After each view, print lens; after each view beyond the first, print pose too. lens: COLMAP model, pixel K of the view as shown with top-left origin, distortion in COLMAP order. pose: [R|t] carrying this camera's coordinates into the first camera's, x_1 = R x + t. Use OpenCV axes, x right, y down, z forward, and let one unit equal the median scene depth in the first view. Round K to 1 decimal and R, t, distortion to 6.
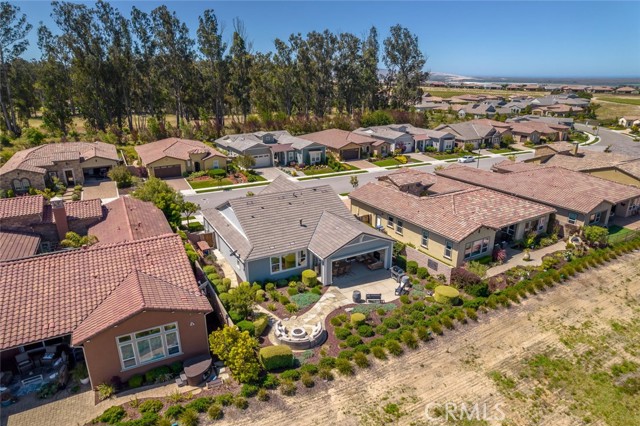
lens RADIAL K [[410.4, 0, 318.7], [0, 410.4, 214.9], [0, 0, 1]] dist [-0.081616, 0.068211]
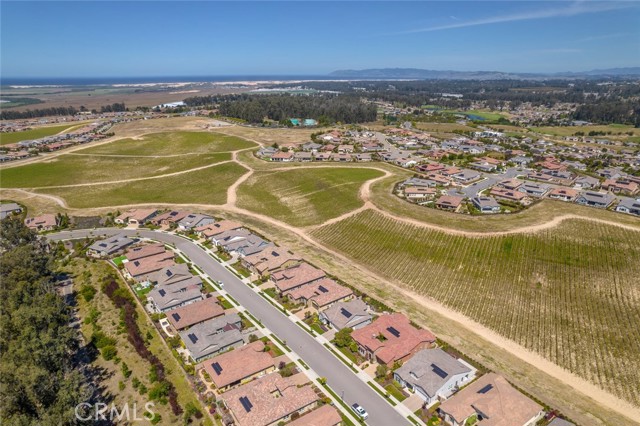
lens RADIAL K [[410.4, 0, 318.7], [0, 410.4, 214.9], [0, 0, 1]] dist [-0.081616, 0.068211]
pose [[-0.106852, -0.329806, 0.937982, -3.011225], [0.325381, 0.879838, 0.346428, -2.001586], [-0.939526, 0.342218, 0.013300, 0.815313]]
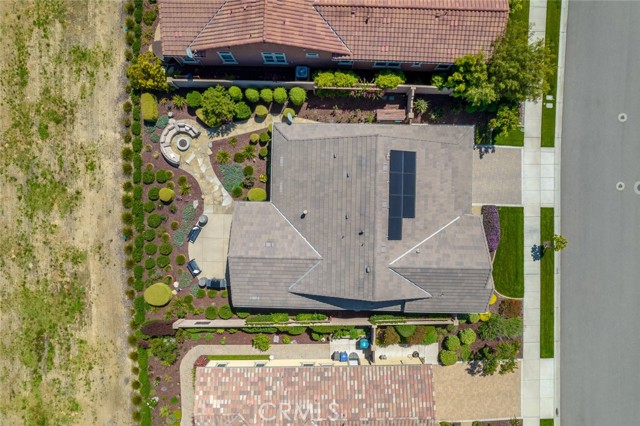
lens RADIAL K [[410.4, 0, 318.7], [0, 410.4, 214.9], [0, 0, 1]] dist [-0.081616, 0.068211]
pose [[-0.498403, 0.866807, 0.015505, -0.052447], [-0.270056, -0.172224, 0.947317, -0.593935], [0.823811, 0.467959, 0.319923, 0.645304]]
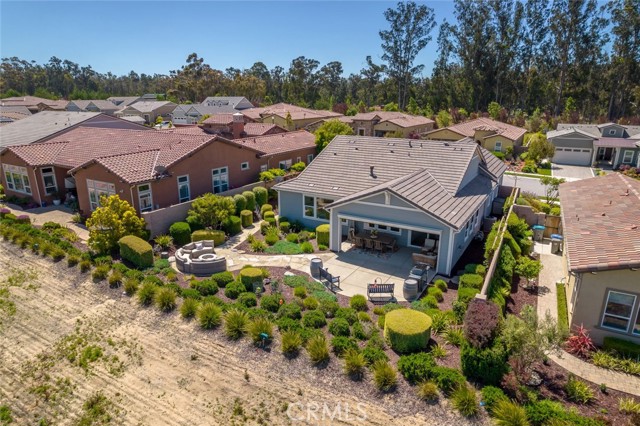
lens RADIAL K [[410.4, 0, 318.7], [0, 410.4, 214.9], [0, 0, 1]] dist [-0.081616, 0.068211]
pose [[0.505943, 0.249100, -0.825815, 0.441281], [-0.284471, 0.952015, 0.112884, 0.031518], [0.814308, 0.177808, 0.552527, 0.442377]]
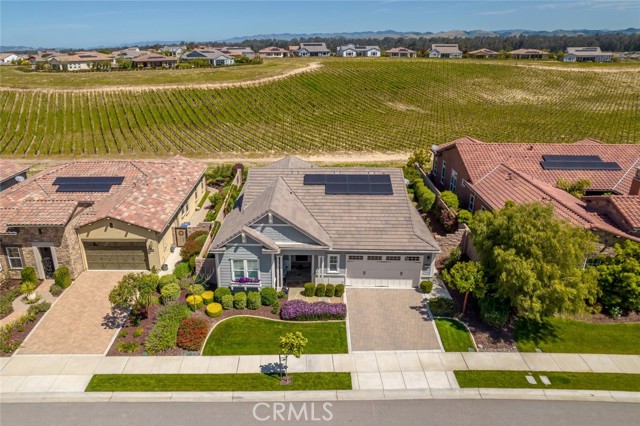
lens RADIAL K [[452.8, 0, 288.5], [0, 452.8, 212.7], [0, 0, 1]] dist [-0.095472, 0.089262]
pose [[-0.850808, -0.175660, 0.495246, -0.403062], [0.181994, 0.785636, 0.591315, -0.434078], [-0.492954, 0.593228, -0.636457, 1.439044]]
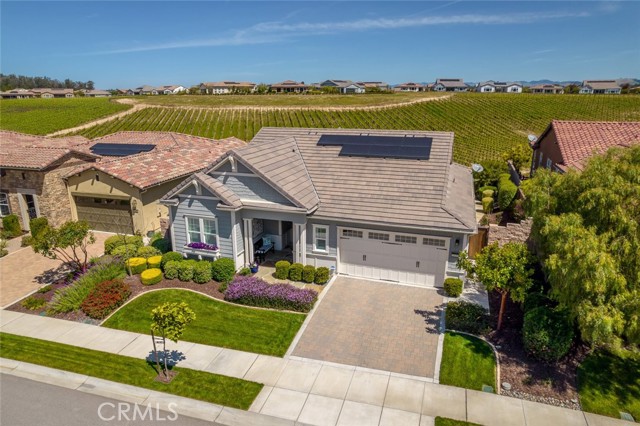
lens RADIAL K [[428.6, 0, 310.1], [0, 428.6, 214.2], [0, 0, 1]] dist [-0.093216, 0.081205]
pose [[-0.670062, -0.199973, 0.714862, -0.450931], [0.247784, 0.847538, 0.469343, -0.226444], [-0.699729, 0.491620, -0.518352, 1.272830]]
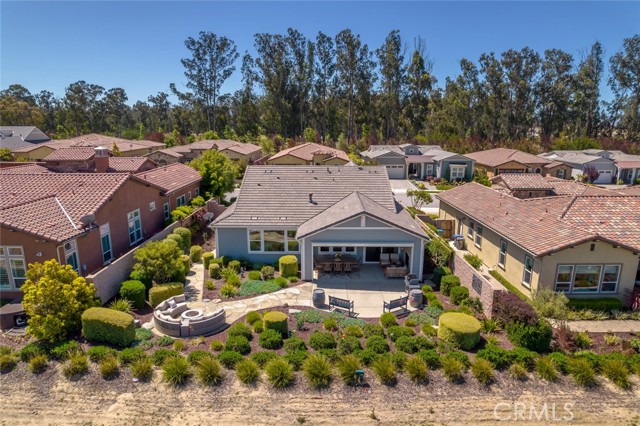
lens RADIAL K [[410.4, 0, 318.7], [0, 410.4, 214.9], [0, 0, 1]] dist [-0.081616, 0.068211]
pose [[0.868172, 0.116156, -0.482477, 0.279317], [-0.167291, 0.983817, -0.064170, 0.079291], [0.467216, 0.136425, 0.873555, 0.291868]]
